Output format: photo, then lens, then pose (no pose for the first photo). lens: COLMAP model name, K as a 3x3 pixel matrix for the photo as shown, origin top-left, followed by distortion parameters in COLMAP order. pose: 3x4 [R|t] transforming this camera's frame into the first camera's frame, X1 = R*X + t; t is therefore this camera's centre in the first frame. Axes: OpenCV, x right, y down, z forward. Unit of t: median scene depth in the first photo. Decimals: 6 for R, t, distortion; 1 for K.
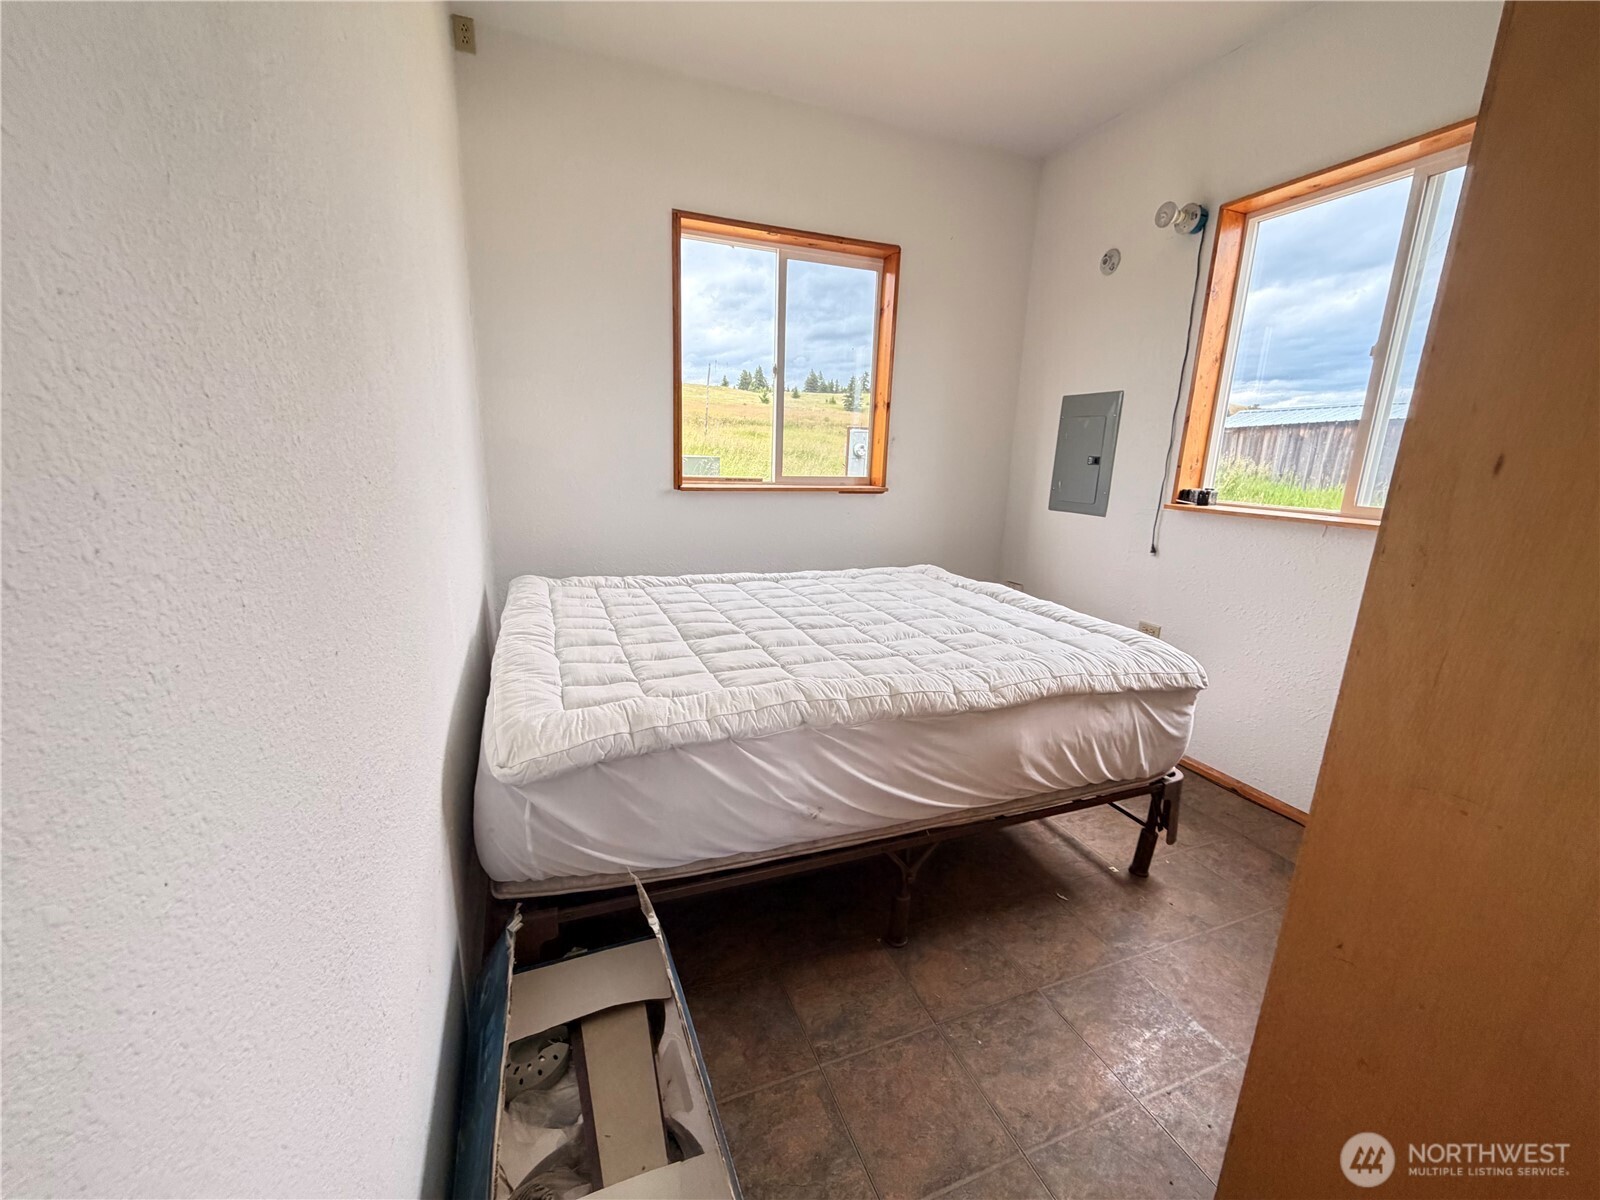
lens RADIAL K [[639.7, 0, 795.3], [0, 639.7, 604.2], [0, 0, 1]] dist [-0.005552, 0.001143]
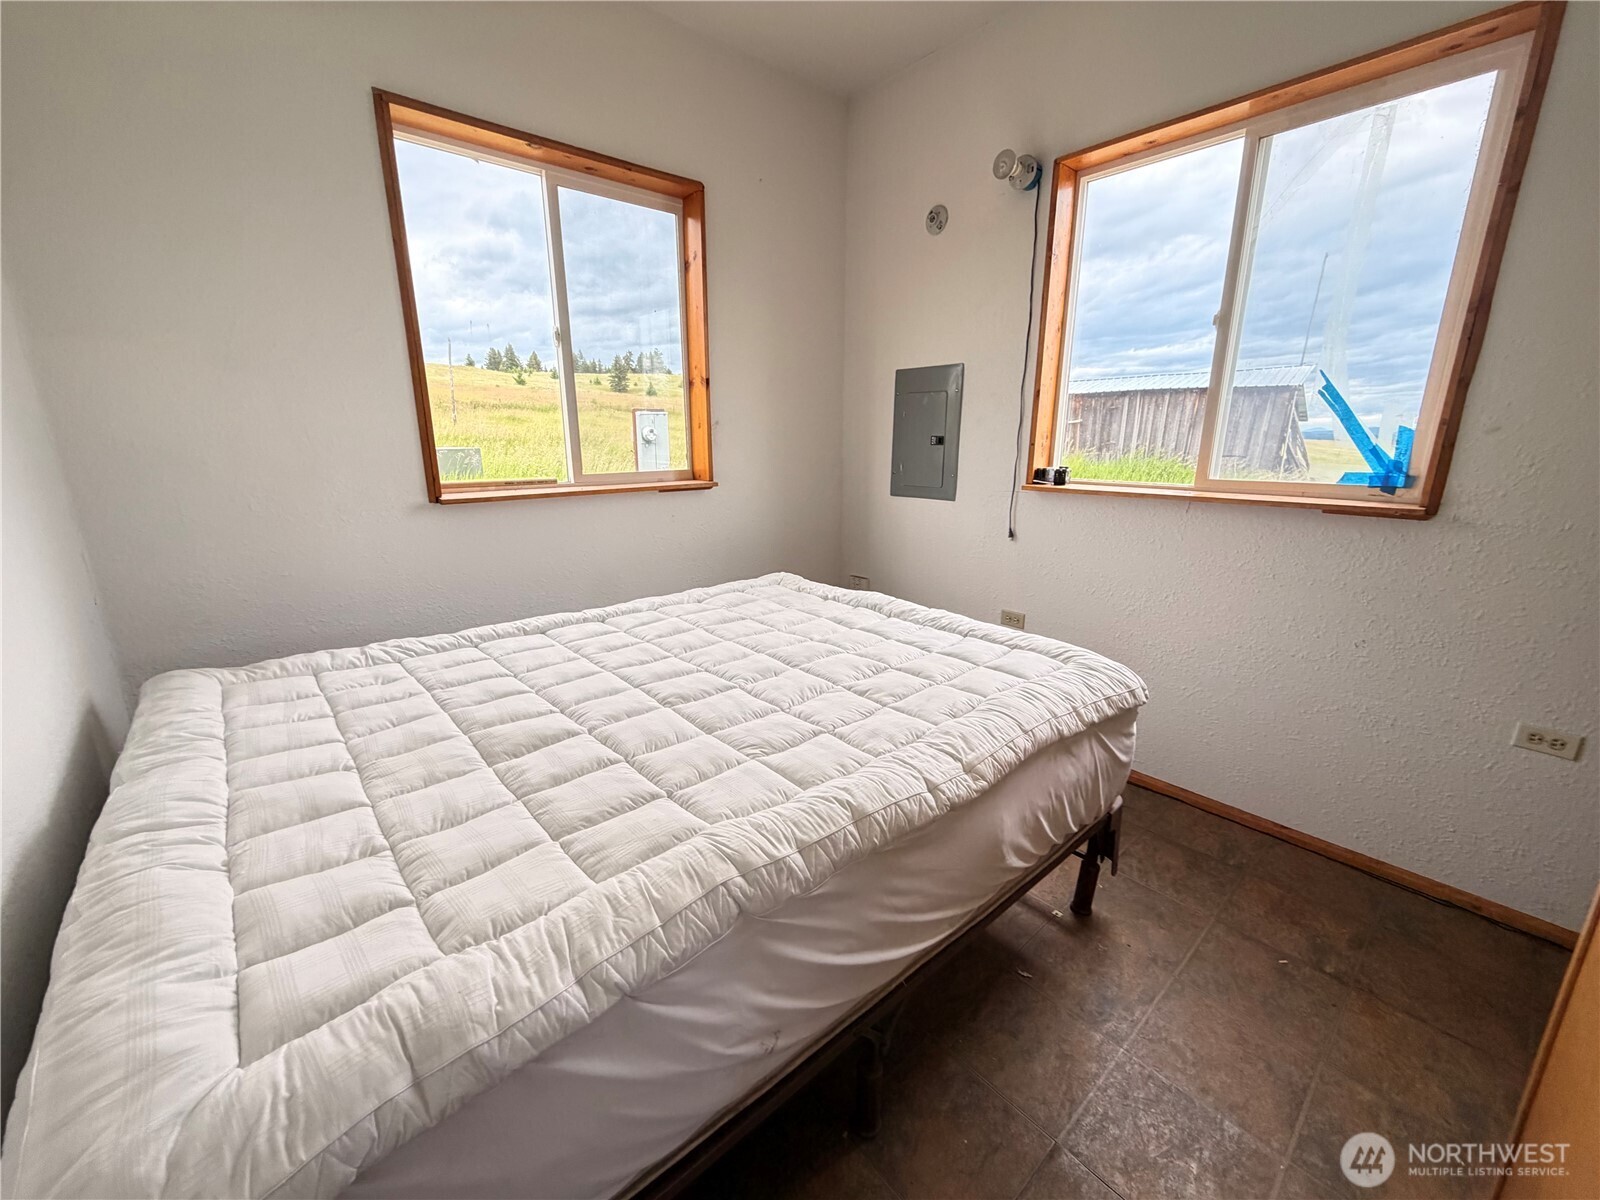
lens RADIAL K [[639.7, 0, 796.6], [0, 639.7, 604.0], [0, 0, 1]] dist [-0.005552, 0.001143]
pose [[0.941843, -0.115988, 0.315401, -0.054930], [0.107308, 0.993215, 0.044810, -0.072050], [-0.318458, -0.008359, 0.947900, 0.254381]]
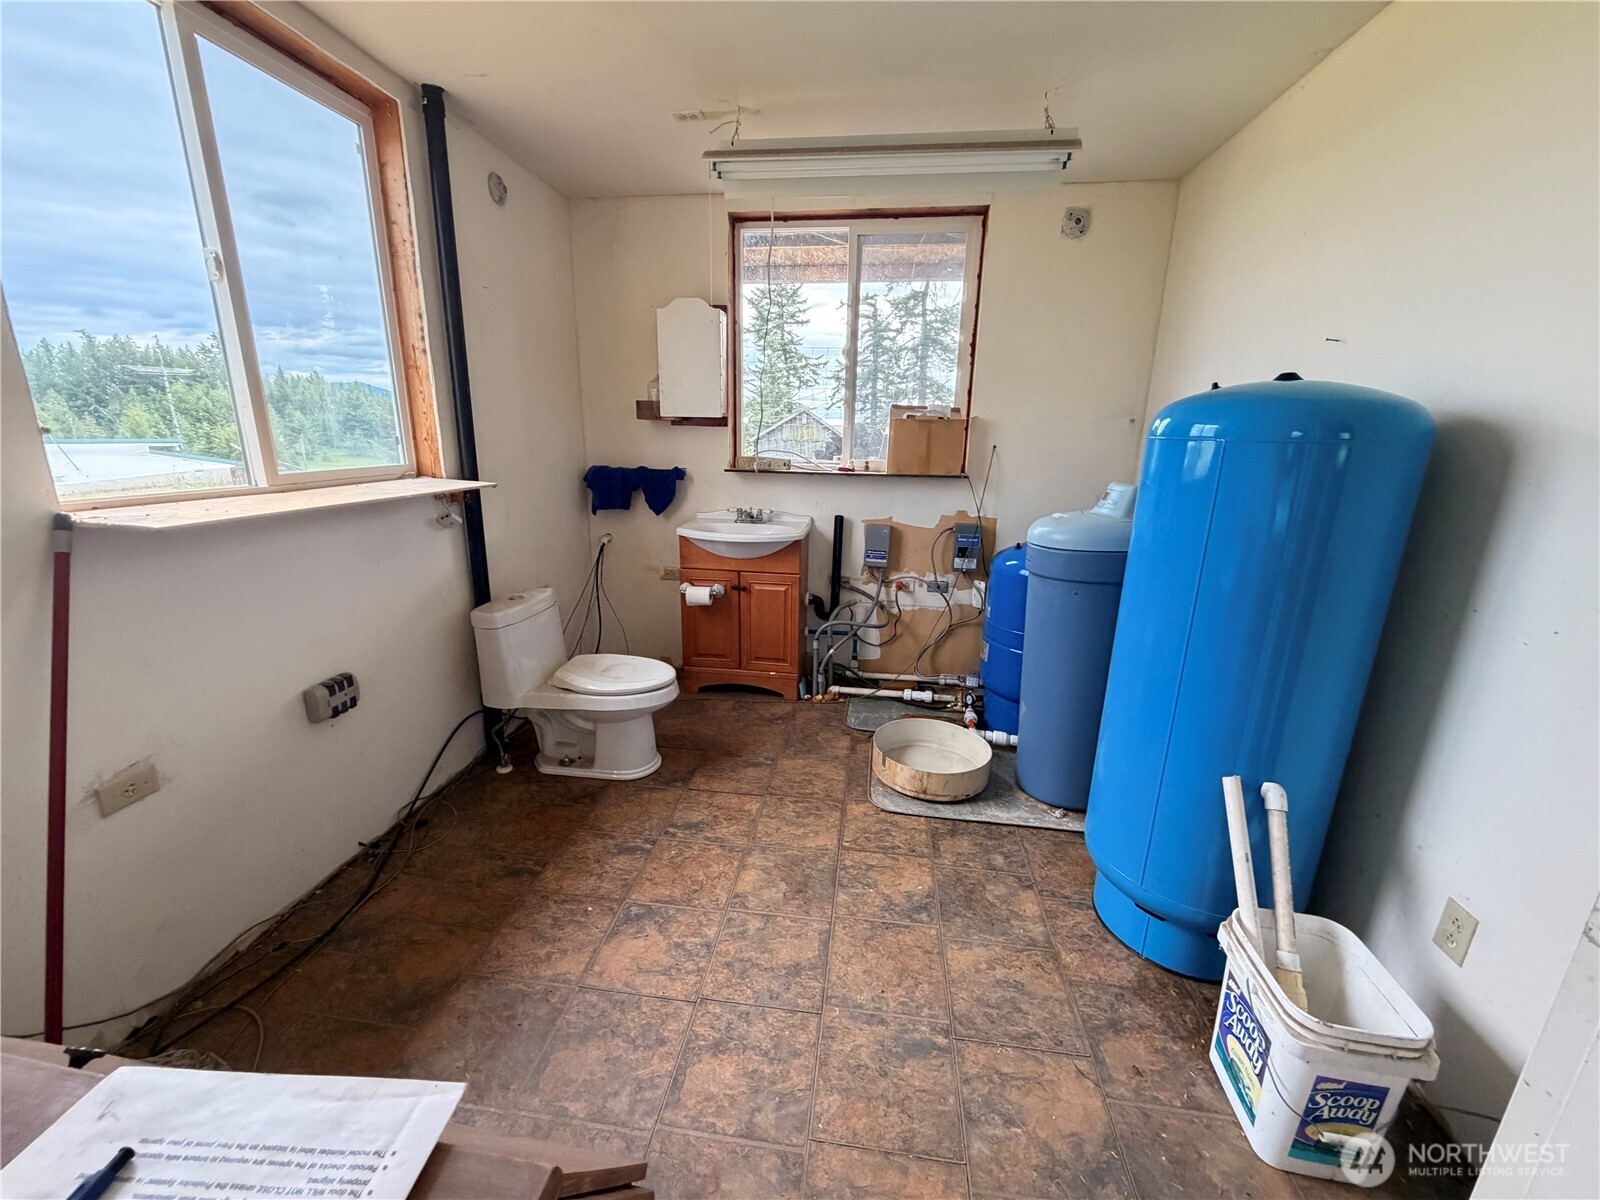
lens RADIAL K [[639.7, 0, 792.3], [0, 639.7, 596.3], [0, 0, 1]] dist [-0.005552, 0.001143]
pose [[-0.871378, -0.170358, 0.460085, -1.099013], [0.070746, 0.884346, 0.461440, -0.897542], [-0.485485, 0.434637, -0.758548, 3.333964]]
